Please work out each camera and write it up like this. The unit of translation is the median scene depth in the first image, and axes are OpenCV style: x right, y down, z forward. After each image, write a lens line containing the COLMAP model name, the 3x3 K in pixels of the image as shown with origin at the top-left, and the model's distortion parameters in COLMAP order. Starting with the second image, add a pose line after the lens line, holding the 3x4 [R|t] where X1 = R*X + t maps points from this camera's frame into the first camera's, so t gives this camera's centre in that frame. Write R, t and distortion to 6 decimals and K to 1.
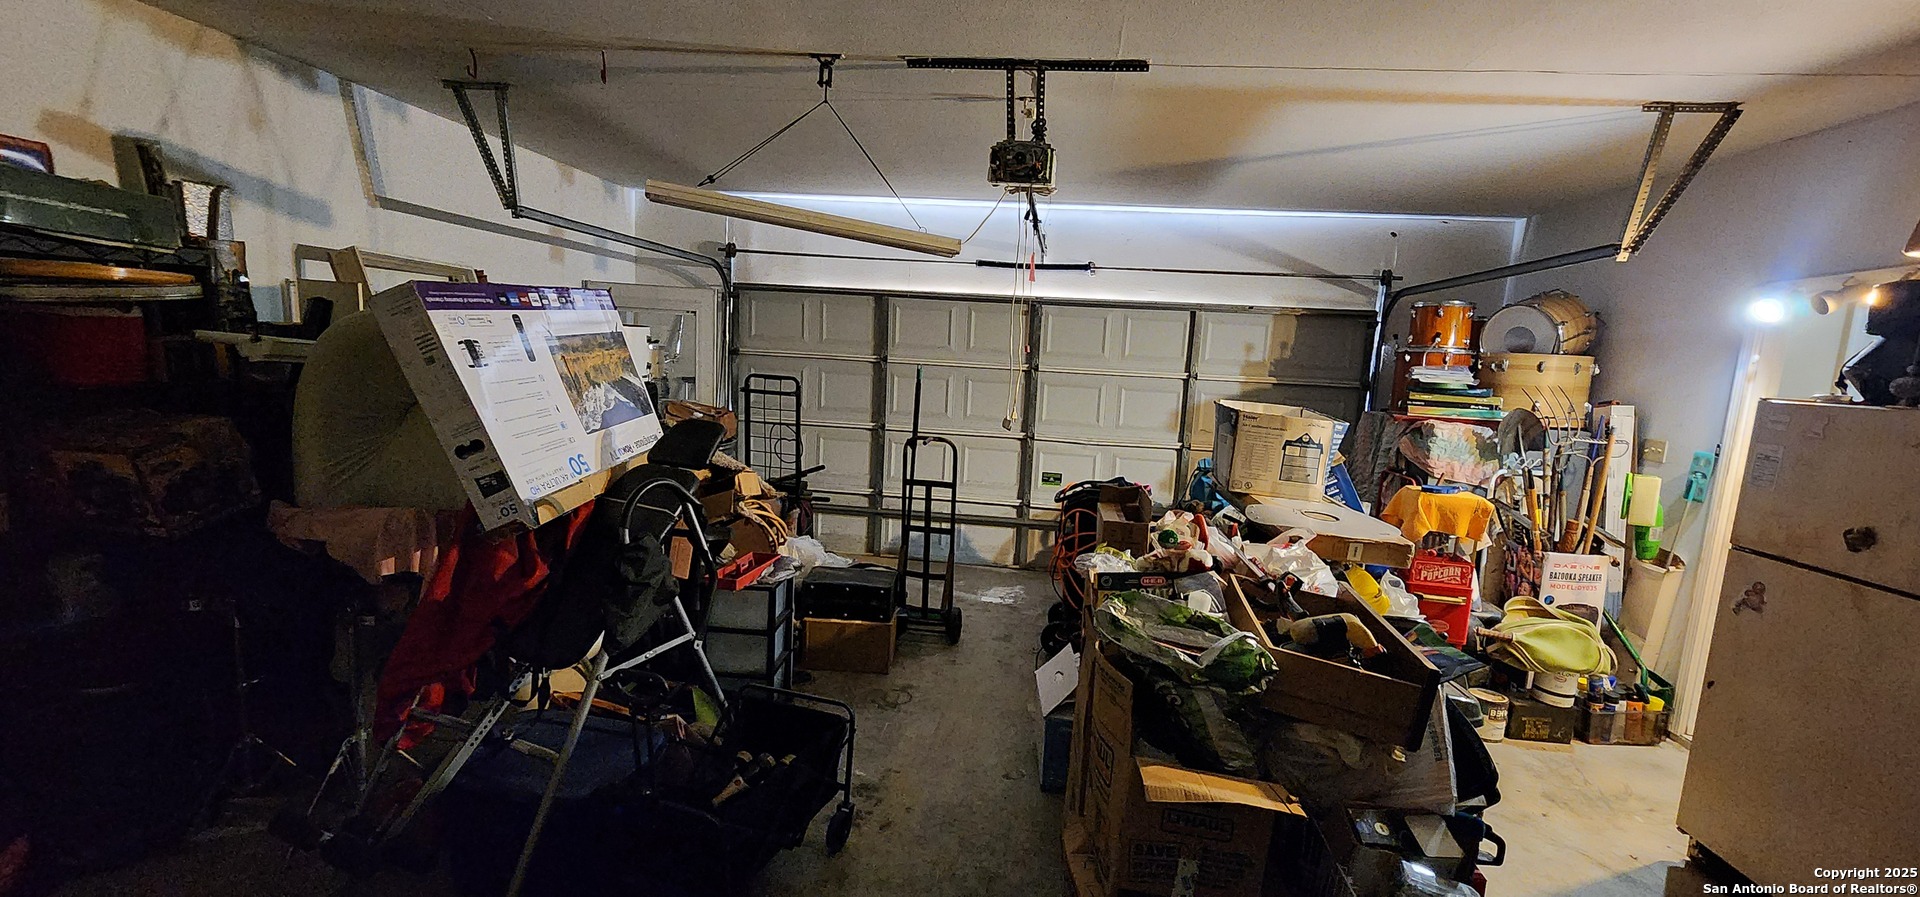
lens RADIAL K [[814.8, 0, 960.7], [0, 814.8, 461.2], [0, 0, 1]] dist [0.000545, -0.000045]
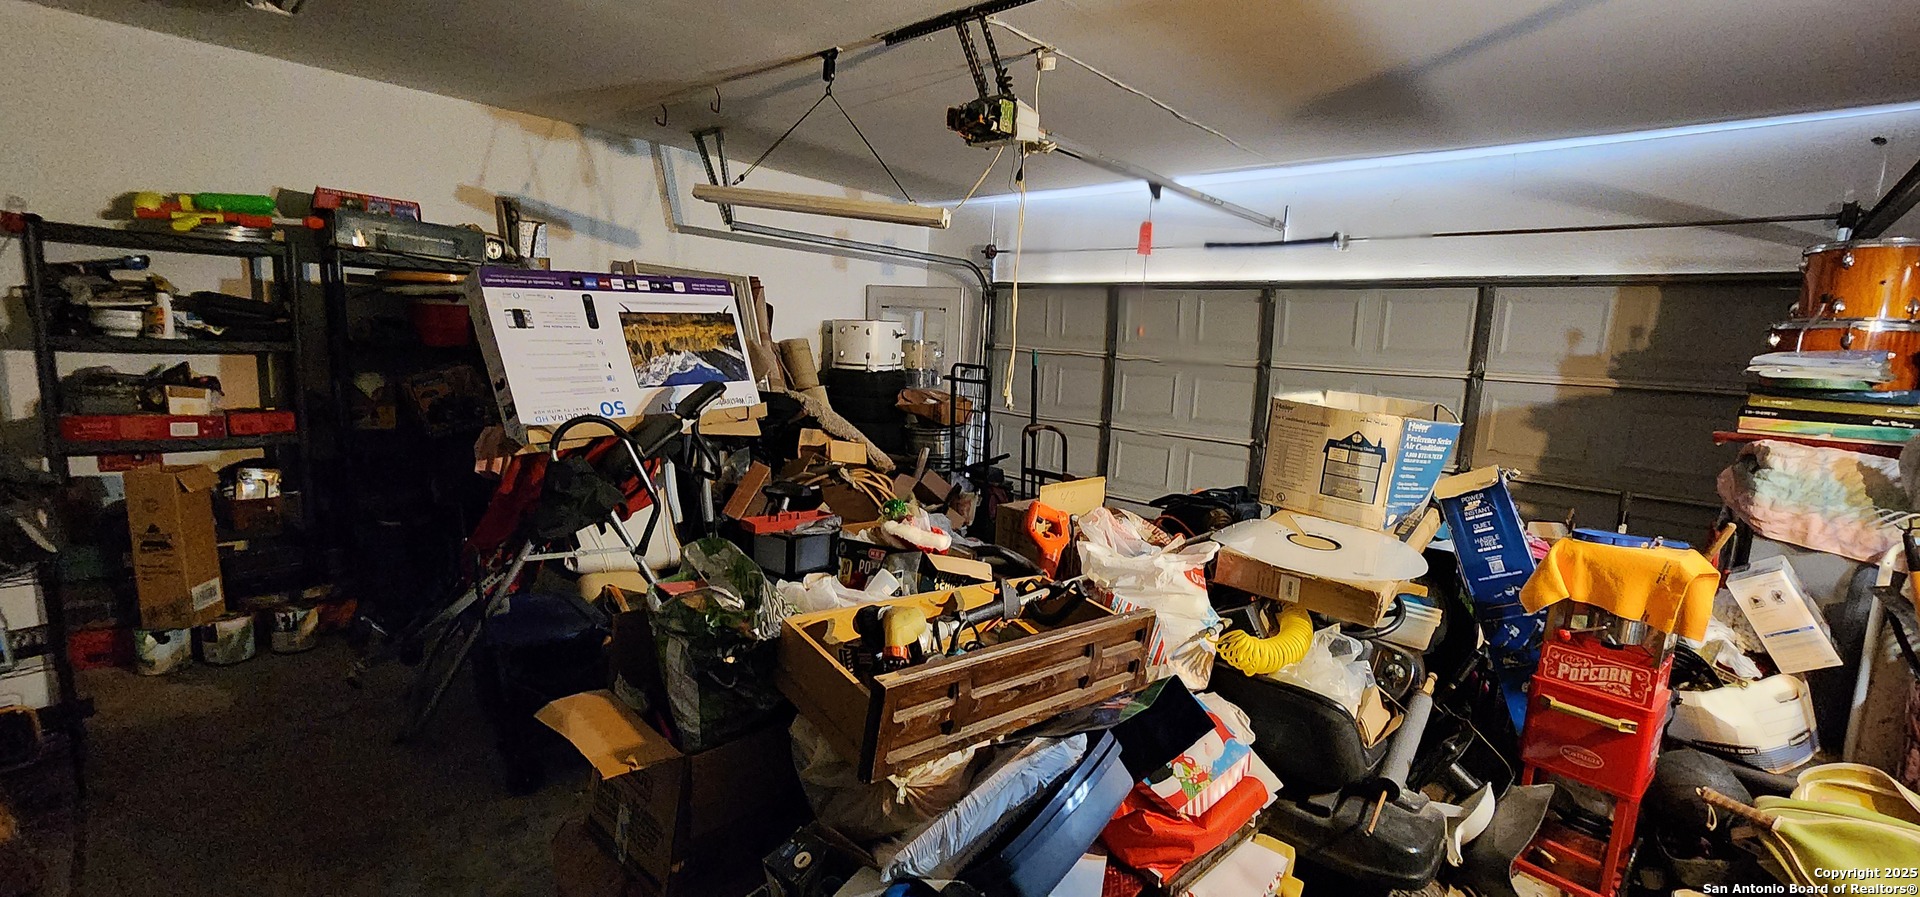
lens RADIAL K [[821.8, 0, 957.9], [0, 821.8, 450.4], [0, 0, 1]] dist [0.002879, 0.000167]
pose [[0.801897, 0.071482, -0.593171, 0.558537], [-0.095616, 0.995375, -0.009312, 0.022121], [0.589762, 0.064184, 0.805023, 0.210624]]
